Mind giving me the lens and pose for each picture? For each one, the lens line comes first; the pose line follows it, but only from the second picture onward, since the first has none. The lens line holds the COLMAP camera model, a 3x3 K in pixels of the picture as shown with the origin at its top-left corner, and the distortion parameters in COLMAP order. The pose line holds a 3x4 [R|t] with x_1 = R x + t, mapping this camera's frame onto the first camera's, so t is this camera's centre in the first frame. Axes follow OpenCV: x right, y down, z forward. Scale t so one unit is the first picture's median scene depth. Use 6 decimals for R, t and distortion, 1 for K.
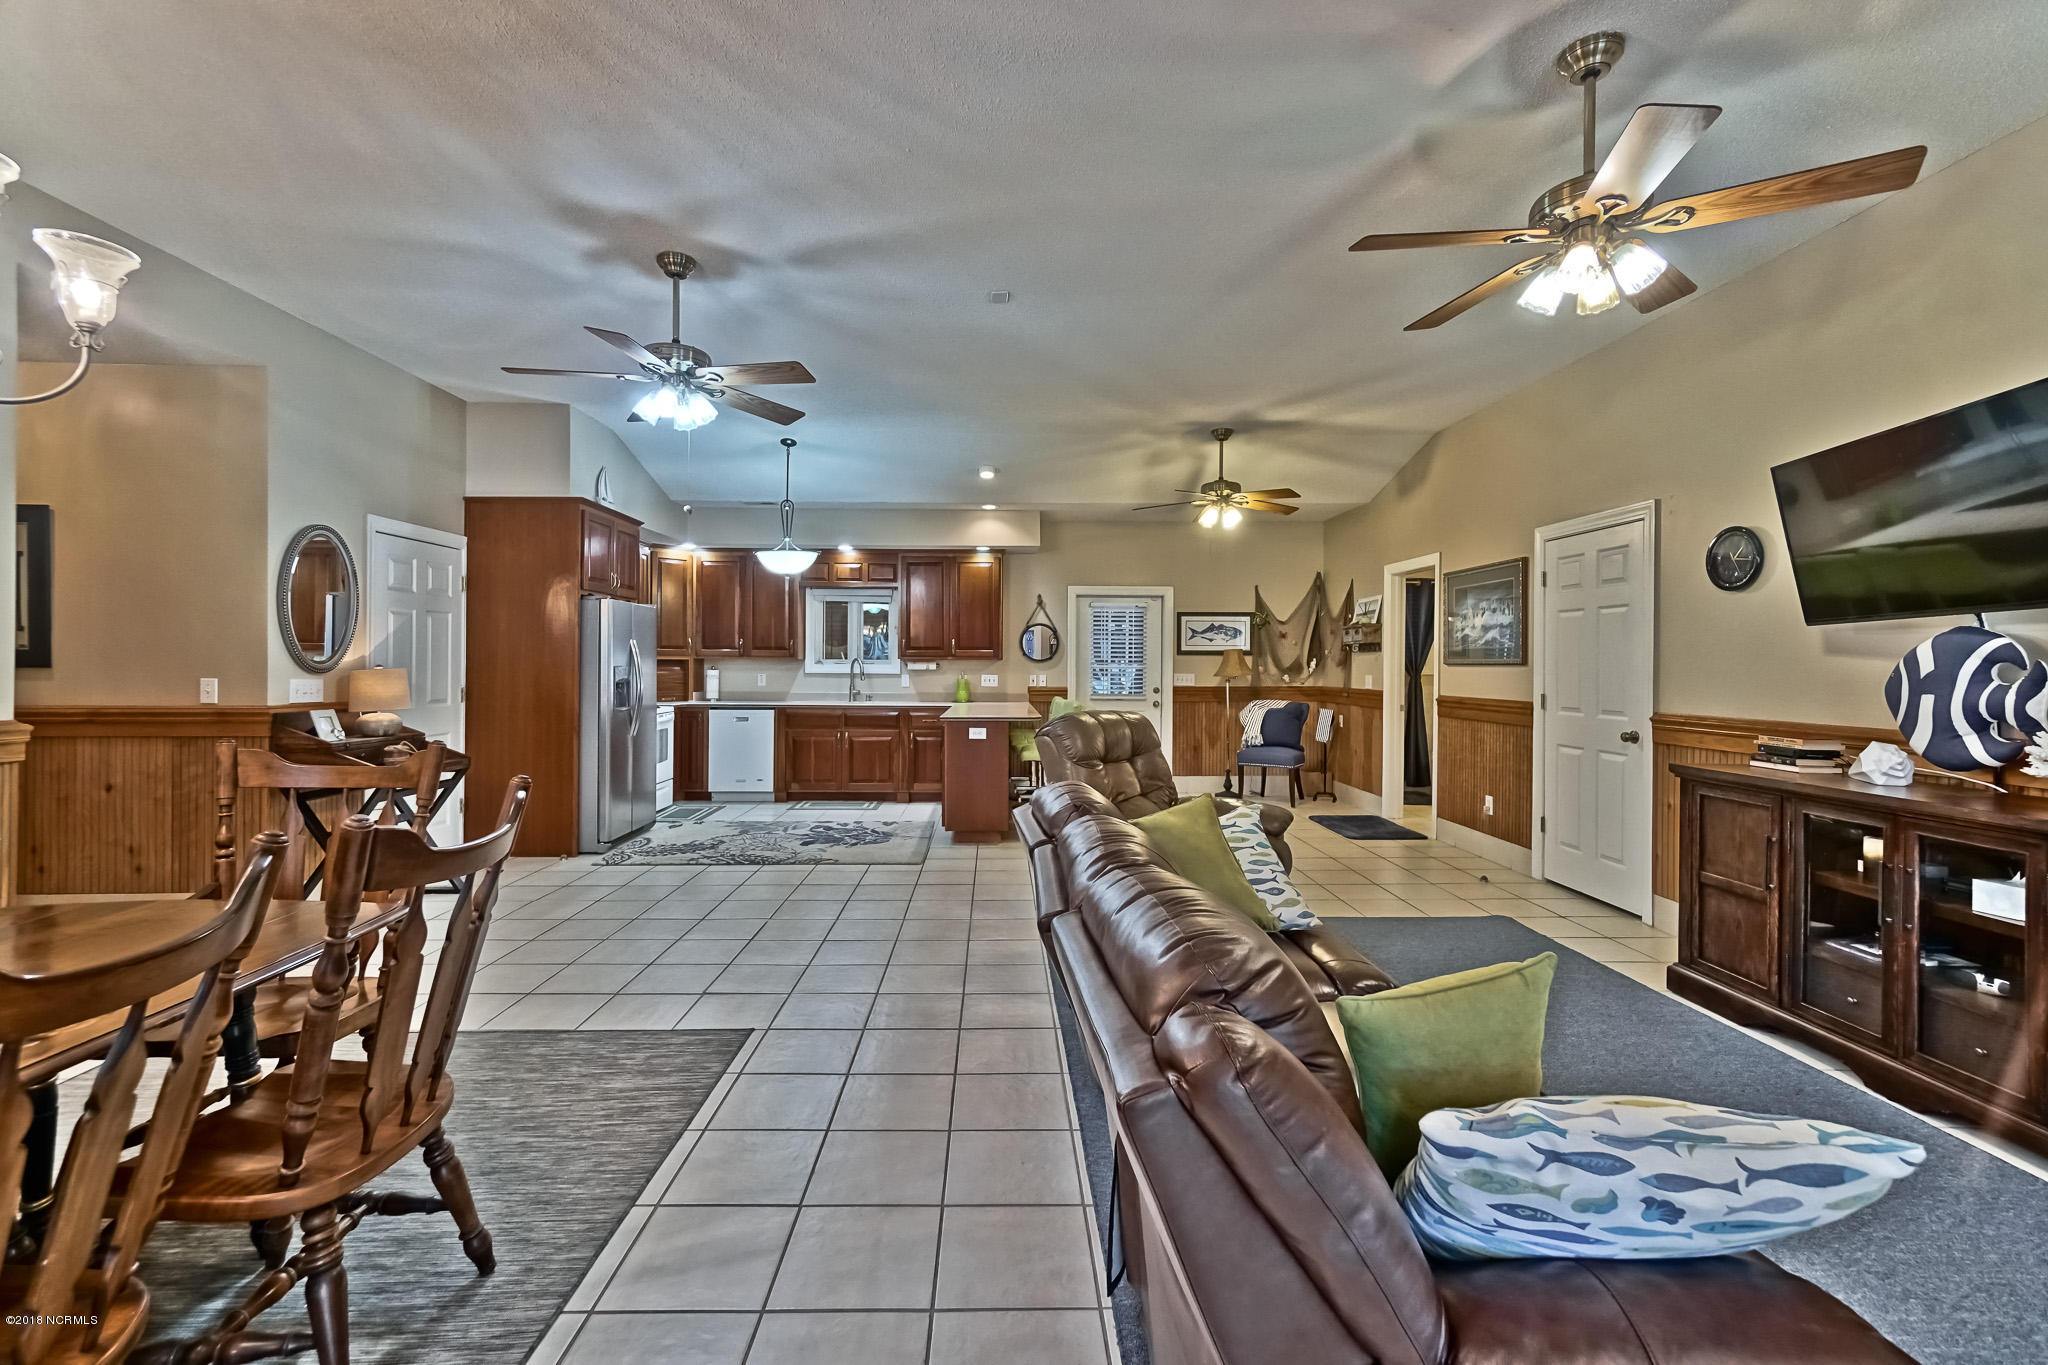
lens RADIAL K [[877.4, 0, 1014.9], [0, 877.4, 664.5], [0, 0, 1]] dist [-0.012956, 0.013520]
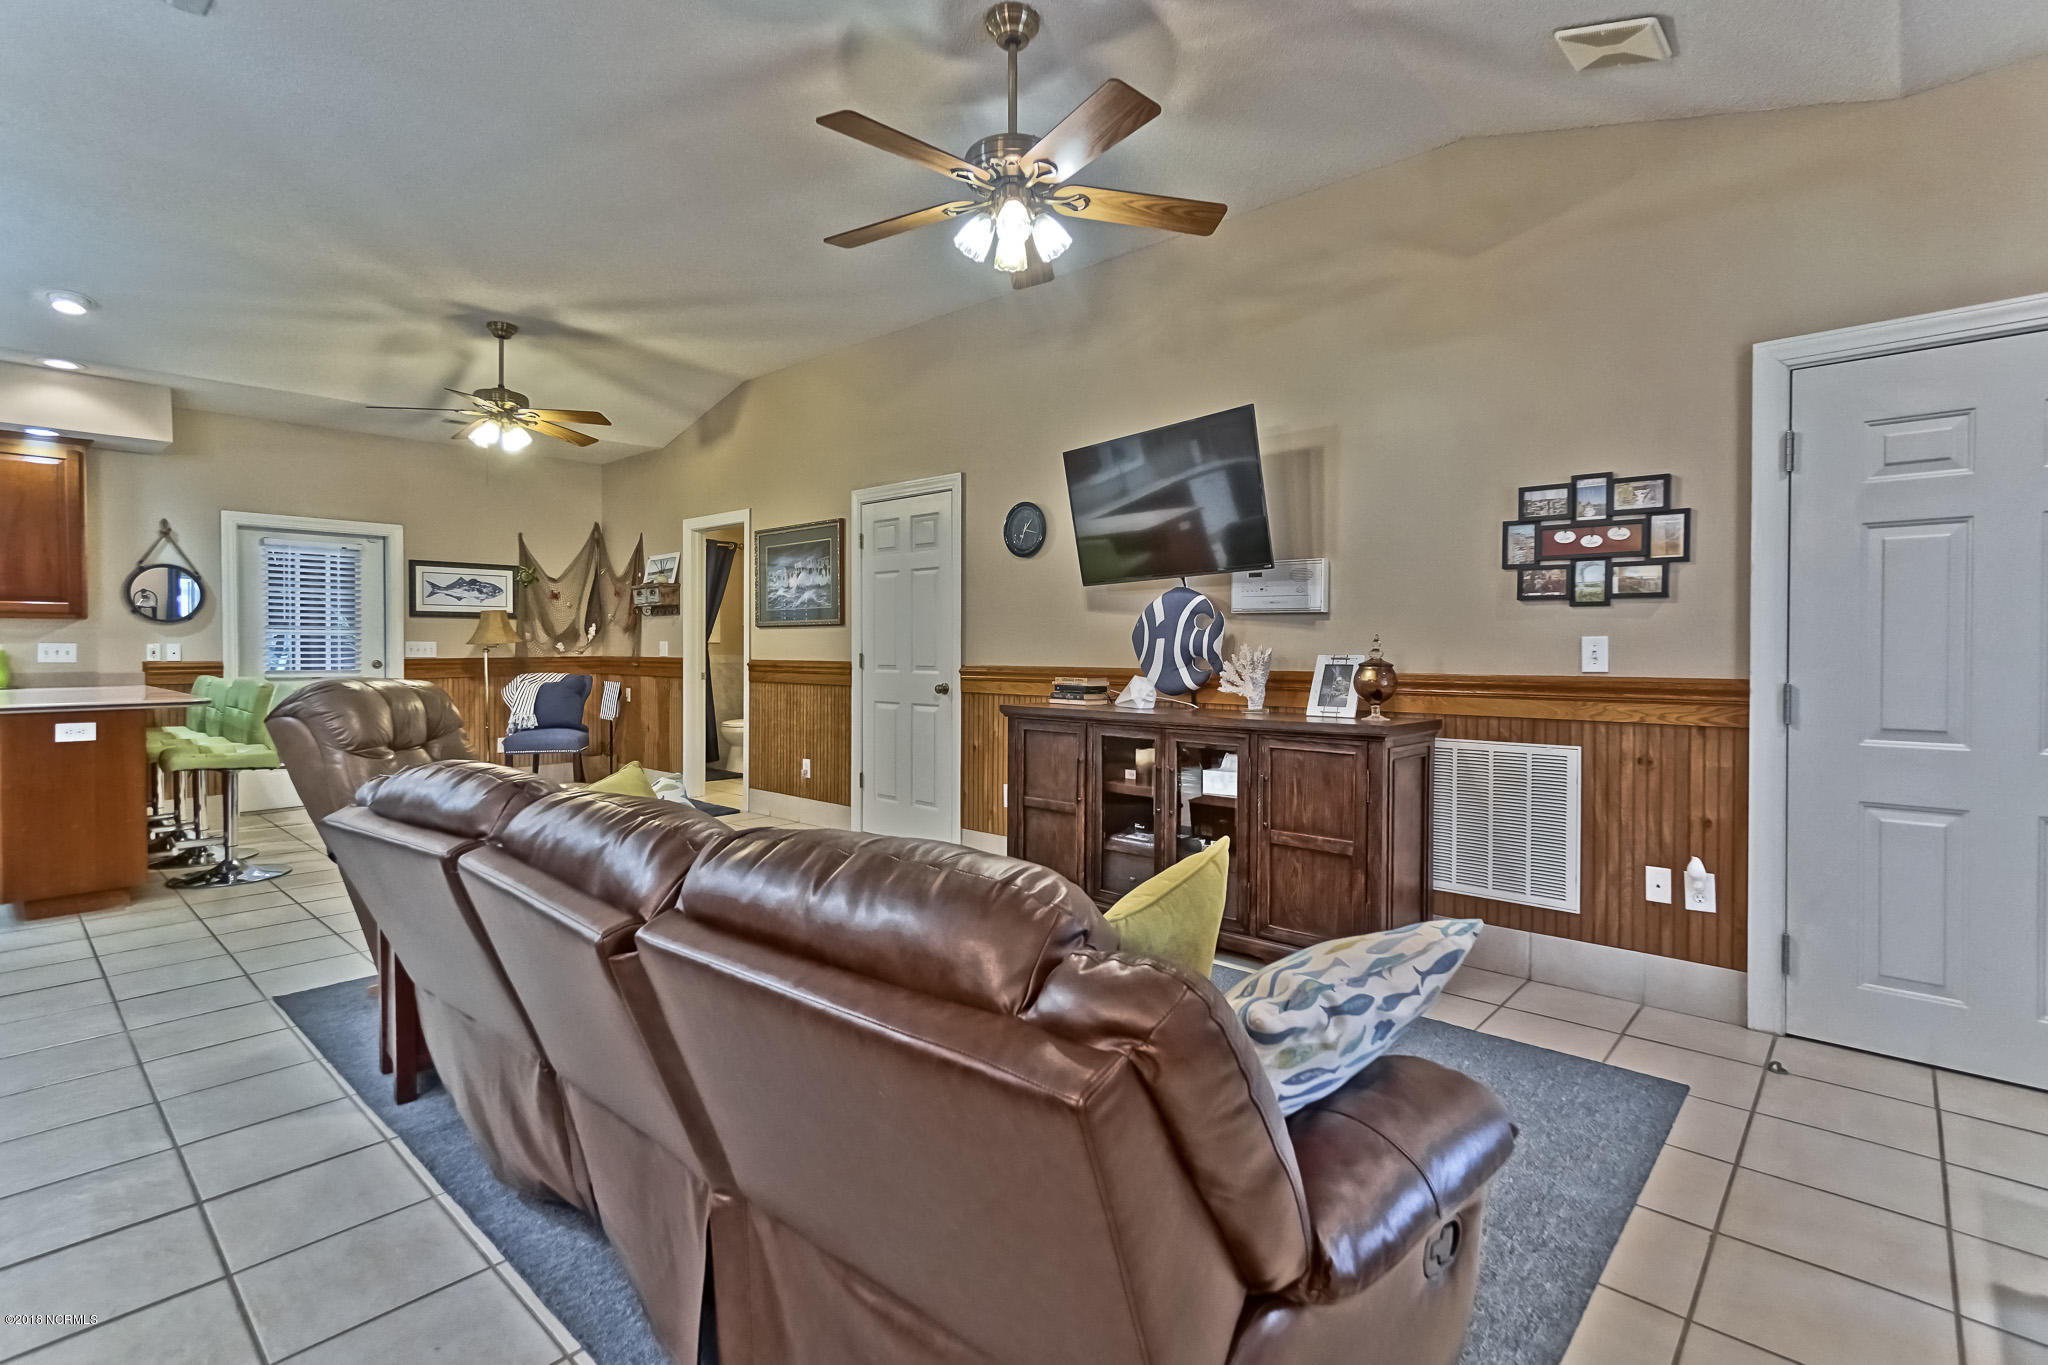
lens RADIAL K [[960.9, 0, 1015.0], [0, 960.9, 662.8], [0, 0, 1]] dist [-0.012755, 0.012032]
pose [[0.692514, -0.016483, 0.721216, -0.073149], [0.002488, 0.999788, 0.020460, 0.019472], [-0.721400, -0.012375, 0.692408, 0.077251]]
